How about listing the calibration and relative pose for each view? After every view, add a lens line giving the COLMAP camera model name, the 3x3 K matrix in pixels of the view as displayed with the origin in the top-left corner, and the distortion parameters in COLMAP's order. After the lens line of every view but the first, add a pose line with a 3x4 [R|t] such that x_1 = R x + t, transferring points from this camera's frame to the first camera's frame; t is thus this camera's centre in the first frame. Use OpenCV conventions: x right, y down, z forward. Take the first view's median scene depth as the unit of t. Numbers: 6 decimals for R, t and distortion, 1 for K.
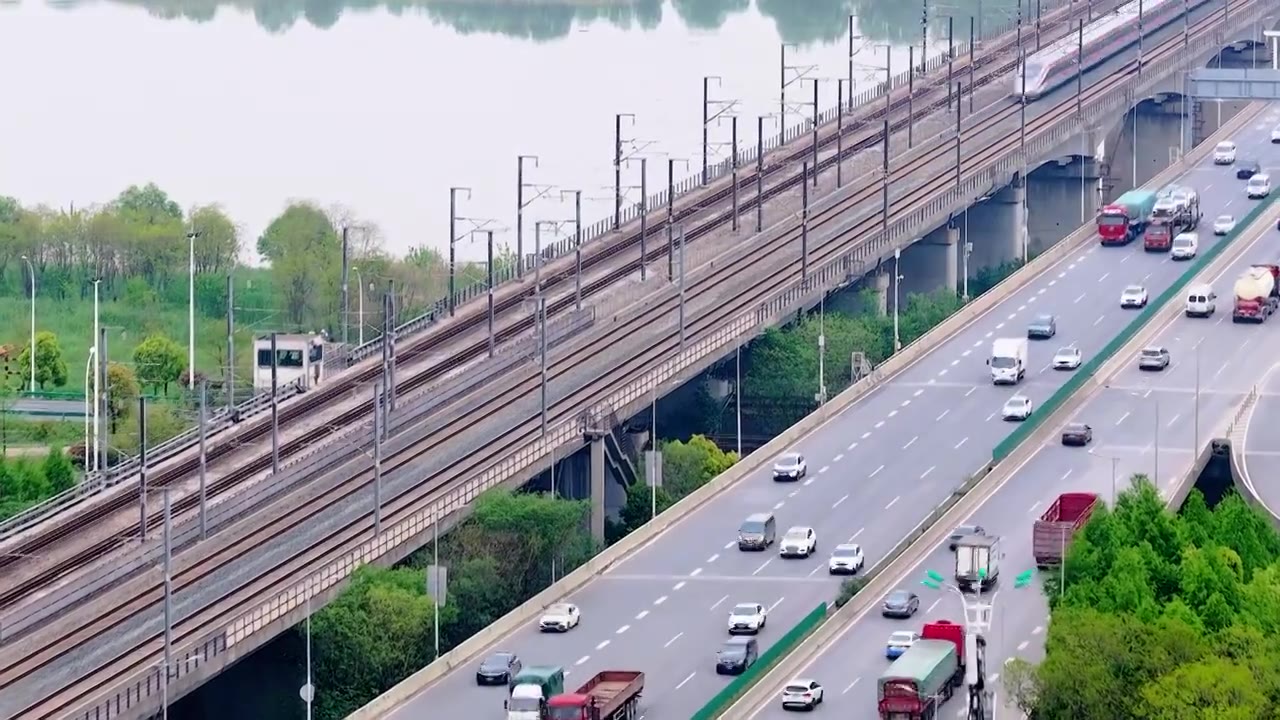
lens RADIAL K [[6796.0, 0, 640.0], [0, 6796.0, 360.0], [0, 0, 1]] dist [0.490641, 2.184336]
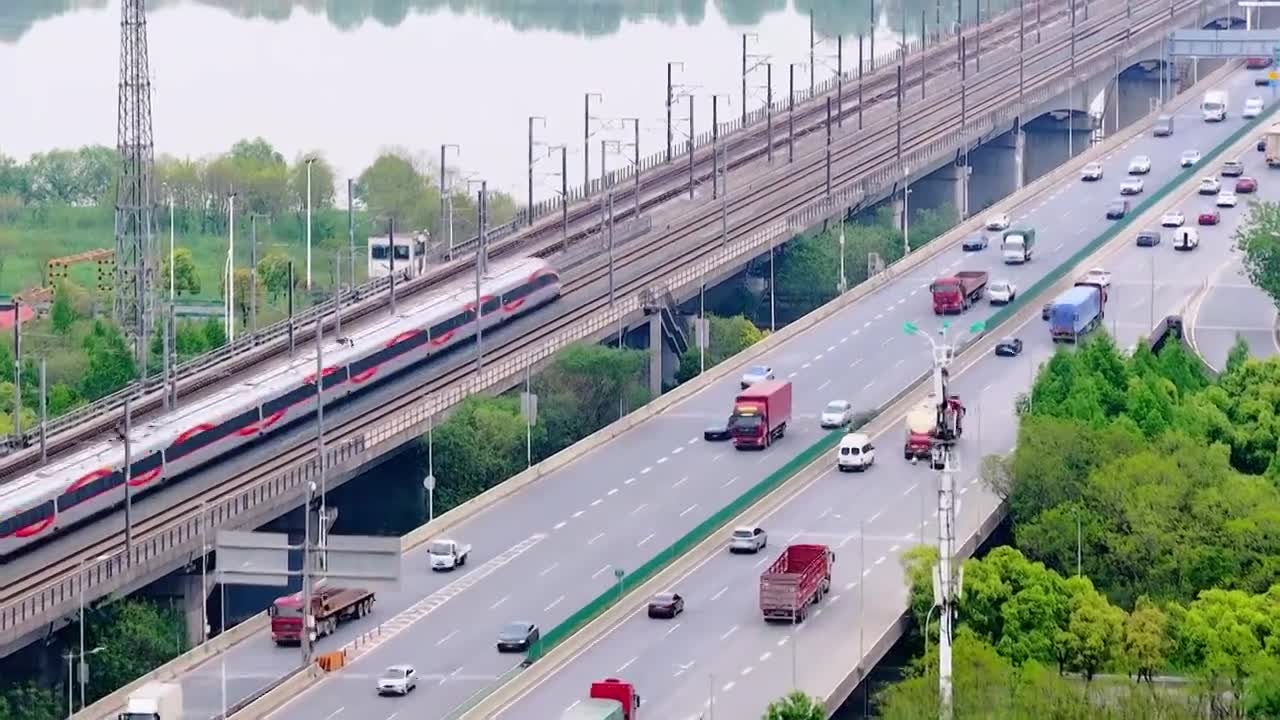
lens RADIAL K [[6796.0, 0, 640.0], [0, 6796.0, 360.0], [0, 0, 1]] dist [0.490641, 2.184336]
pose [[0.999972, -0.004206, -0.006237, -0.001387], [0.004174, 0.999979, -0.005041, 0.024450], [0.006258, 0.005014, 0.999968, -0.195629]]
